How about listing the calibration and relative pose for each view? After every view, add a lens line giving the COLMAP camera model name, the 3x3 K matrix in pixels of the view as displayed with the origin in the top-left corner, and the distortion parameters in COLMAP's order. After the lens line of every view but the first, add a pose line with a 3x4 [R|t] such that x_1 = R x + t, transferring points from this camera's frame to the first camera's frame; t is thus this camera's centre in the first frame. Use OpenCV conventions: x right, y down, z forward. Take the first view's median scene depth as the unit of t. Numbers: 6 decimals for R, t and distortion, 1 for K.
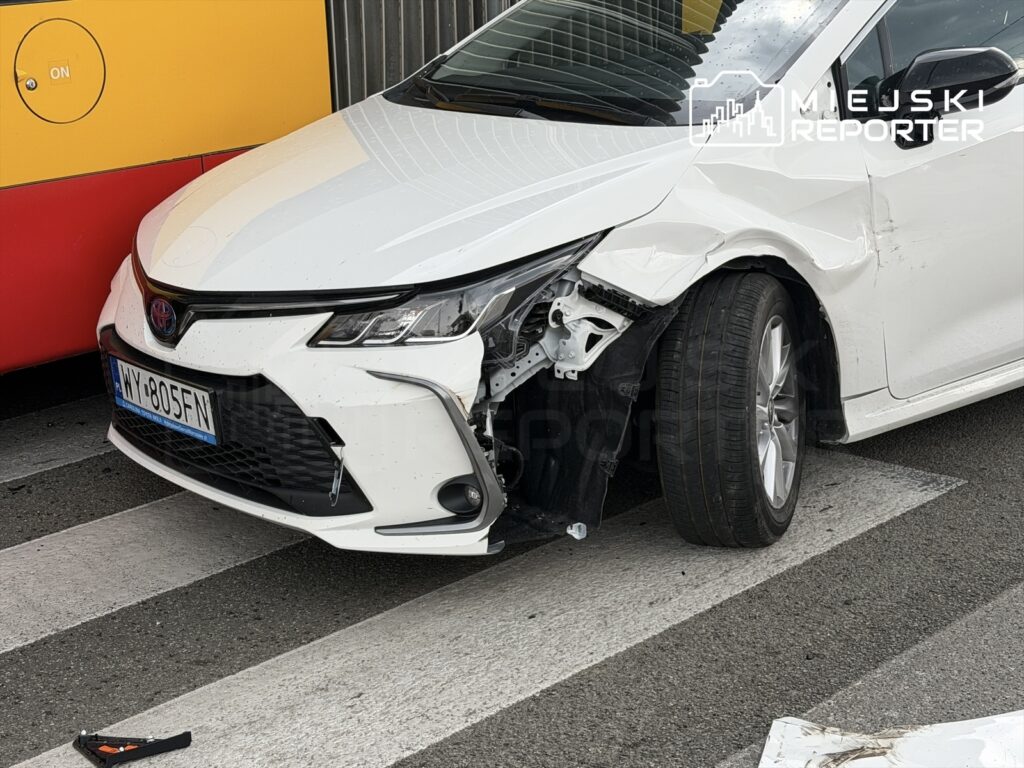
lens RADIAL K [[1762.1, 0, 512.0], [0, 1762.1, 384.0], [0, 0, 1]] dist [0.137615, -0.002113]
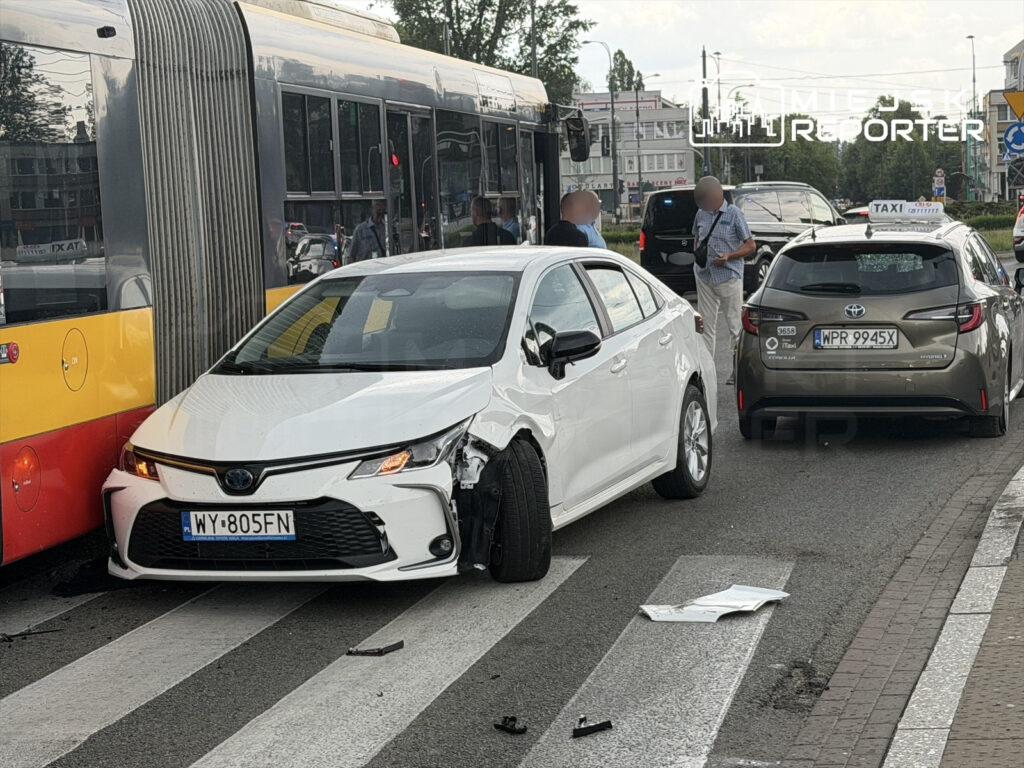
lens RADIAL K [[2165.3, 0, 512.0], [0, 2165.3, 384.0], [0, 0, 1]] dist [0.162721, 0.246087]
pose [[0.848896, -0.031779, 0.527604, -1.158382], [0.143047, 0.974753, -0.171446, 0.294858], [-0.508835, 0.221012, 0.832010, -1.023881]]
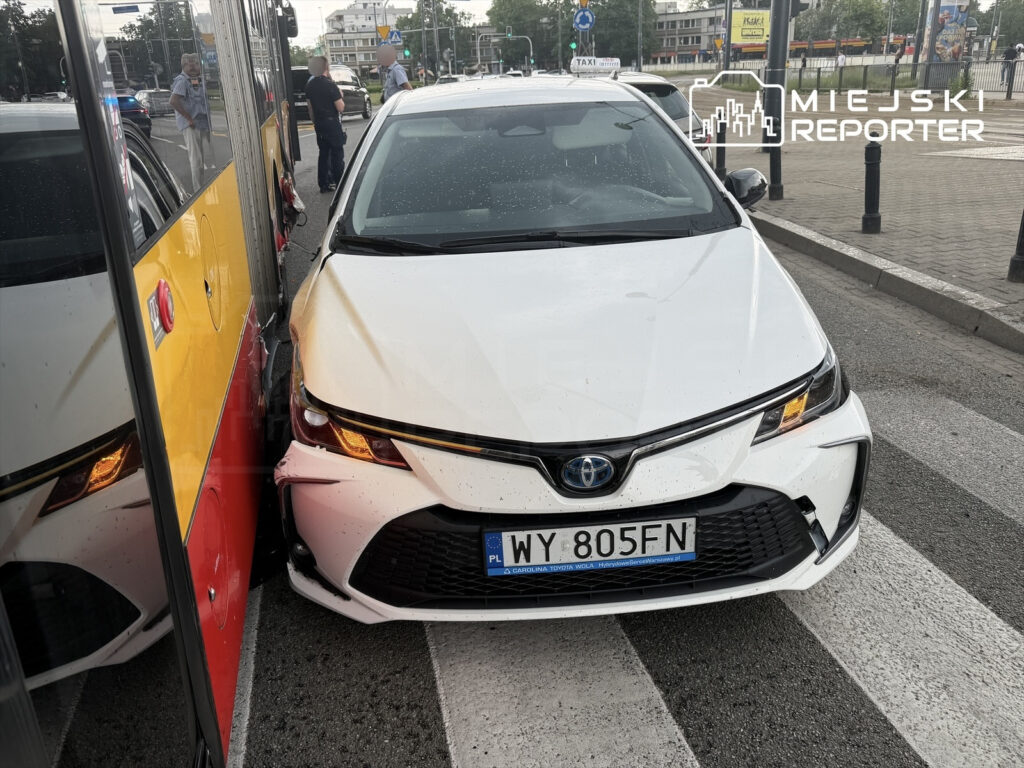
lens RADIAL K [[847.3, 0, 512.0], [0, 847.3, 384.0], [0, 0, 1]] dist [0.011465, 0.000203]
pose [[0.552983, -0.265753, 0.789674, -0.626076], [0.231429, 0.959465, 0.160831, -0.185352], [-0.800407, 0.093816, 0.592071, 0.762172]]
